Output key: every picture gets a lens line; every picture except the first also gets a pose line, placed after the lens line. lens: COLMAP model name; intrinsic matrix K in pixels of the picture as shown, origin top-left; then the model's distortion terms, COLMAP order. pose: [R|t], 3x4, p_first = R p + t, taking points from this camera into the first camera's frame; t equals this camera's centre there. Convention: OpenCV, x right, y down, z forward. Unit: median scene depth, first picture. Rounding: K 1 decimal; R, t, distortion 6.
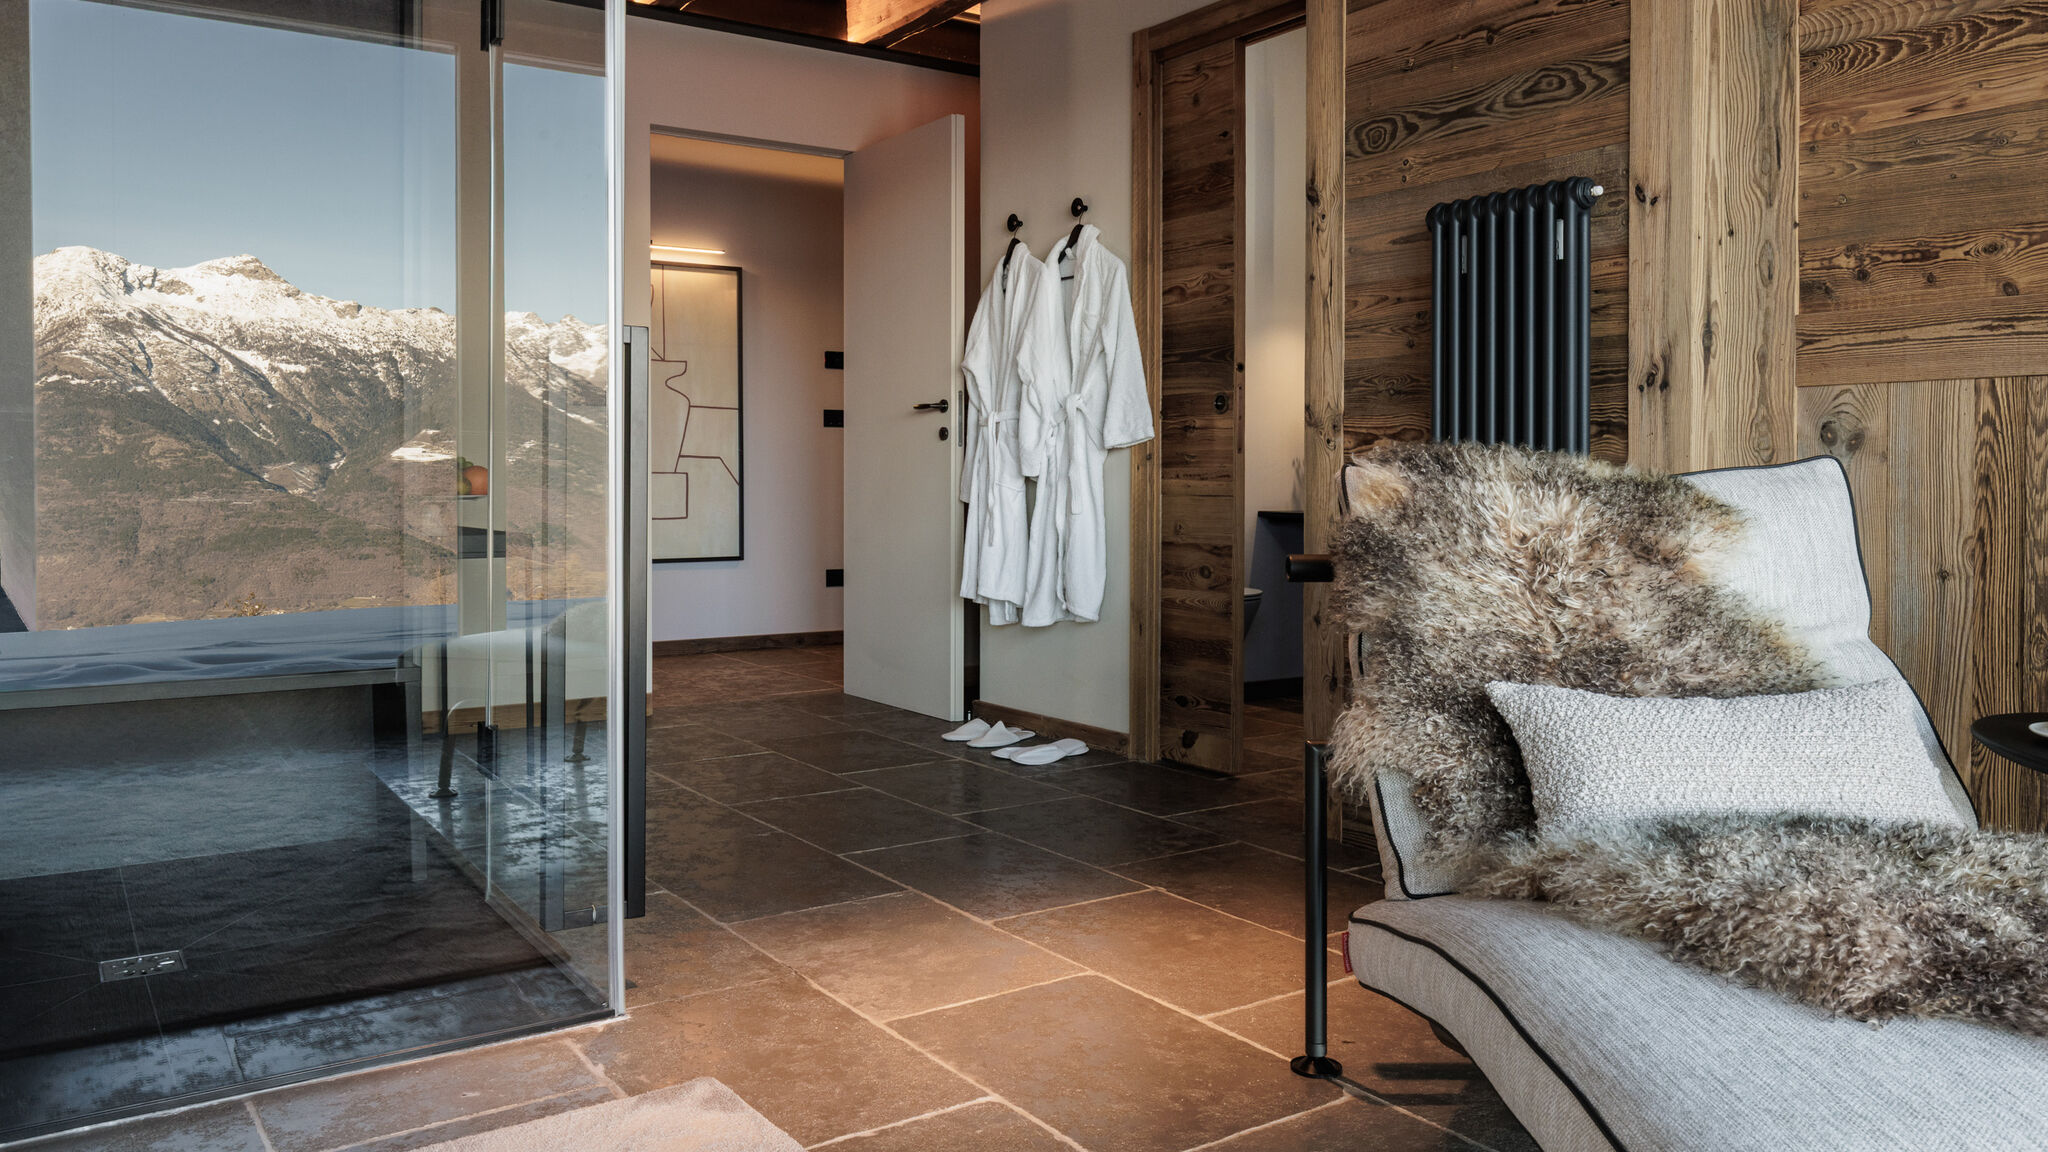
lens RADIAL K [[1677.3, 0, 911.1], [0, 1677.3, 459.5], [0, 0, 1]] dist [-0.000116, 0.002315]
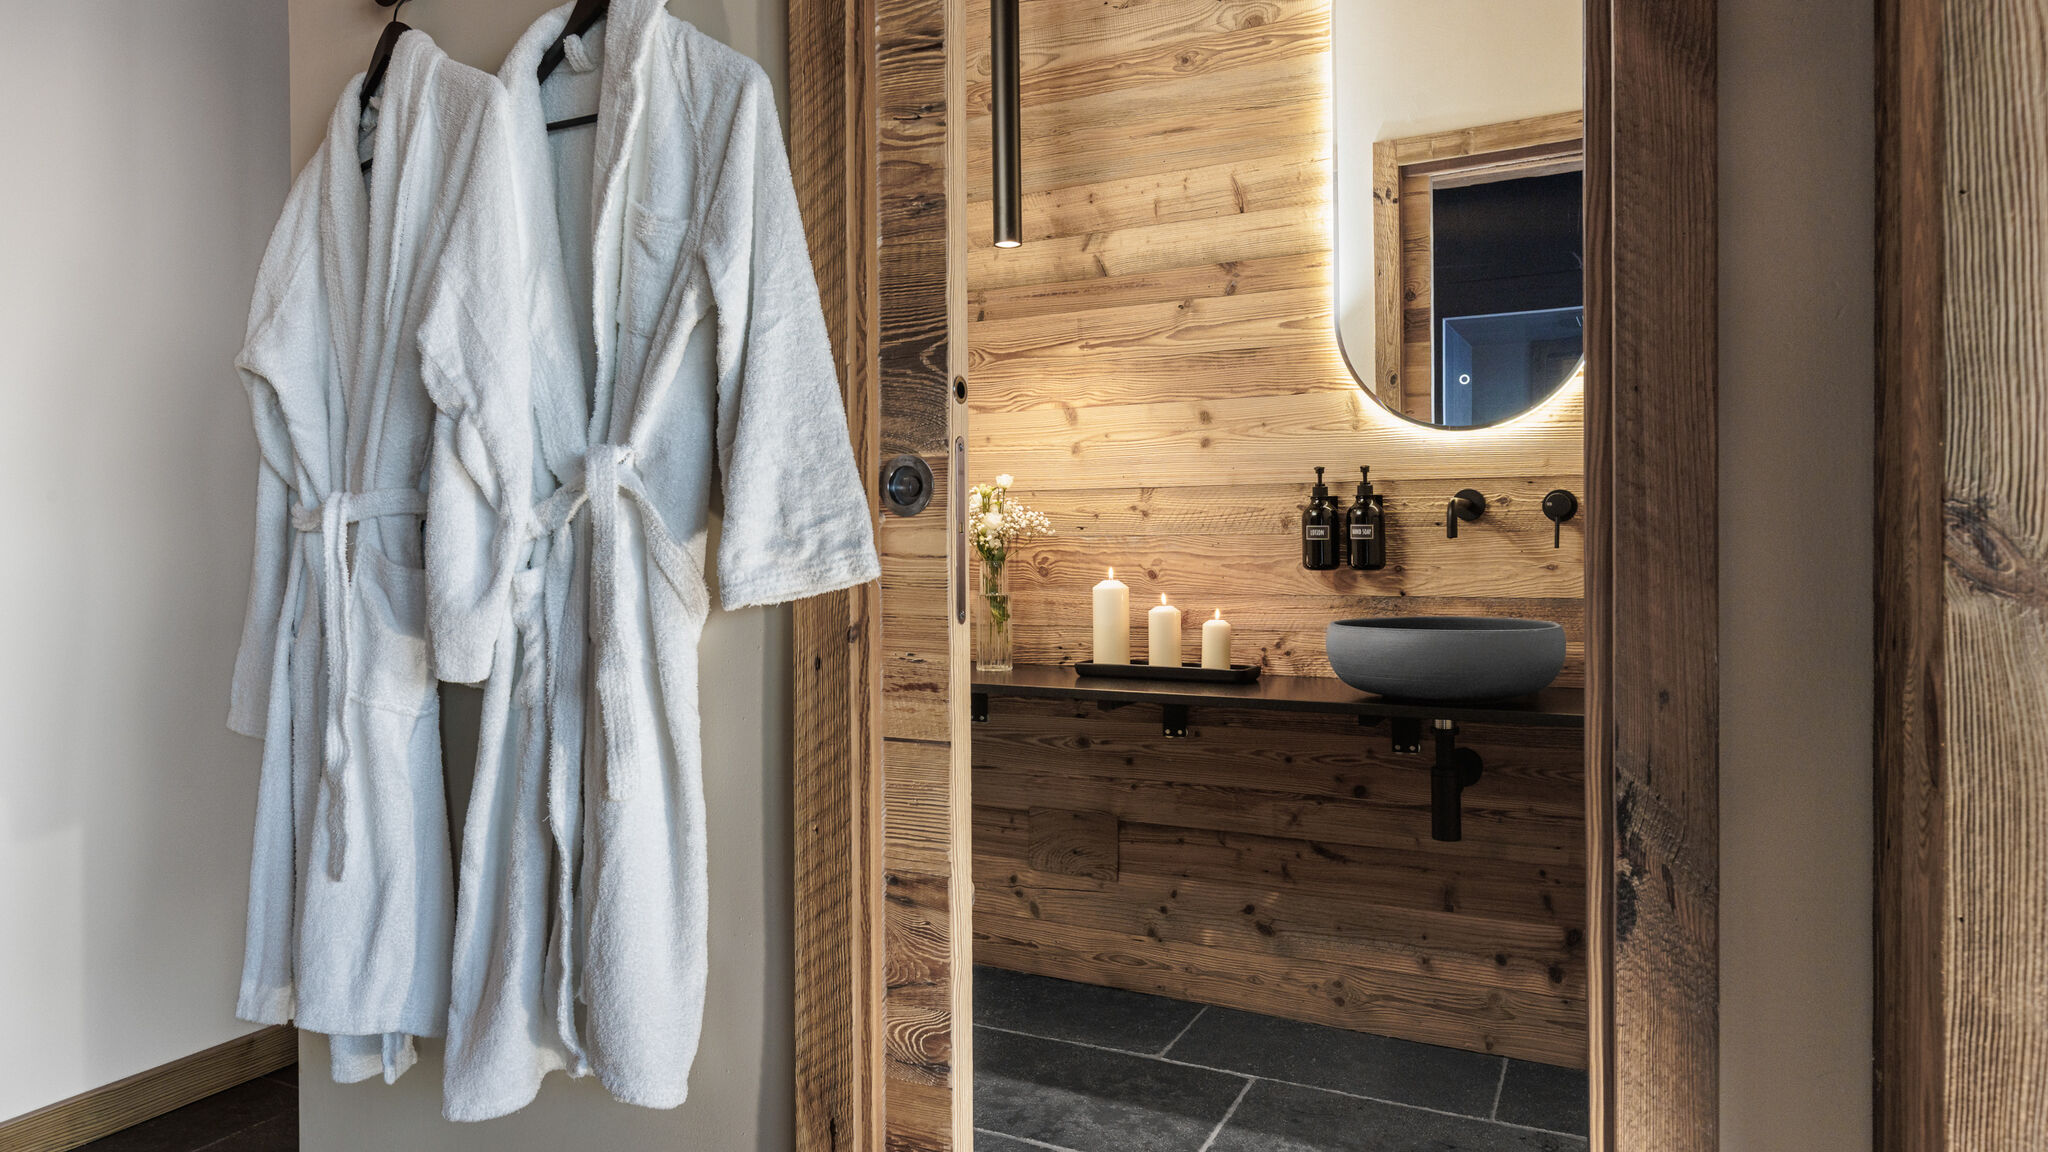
lens RADIAL K [[1093.6, 0, 972.7], [0, 1093.6, 504.7], [0, 0, 1]] dist [0.000719, -0.000393]
pose [[0.837830, -0.012453, 0.545789, 0.036256], [0.010857, 0.999922, 0.006148, -0.026634], [-0.545823, 0.000775, 0.837900, 0.749311]]
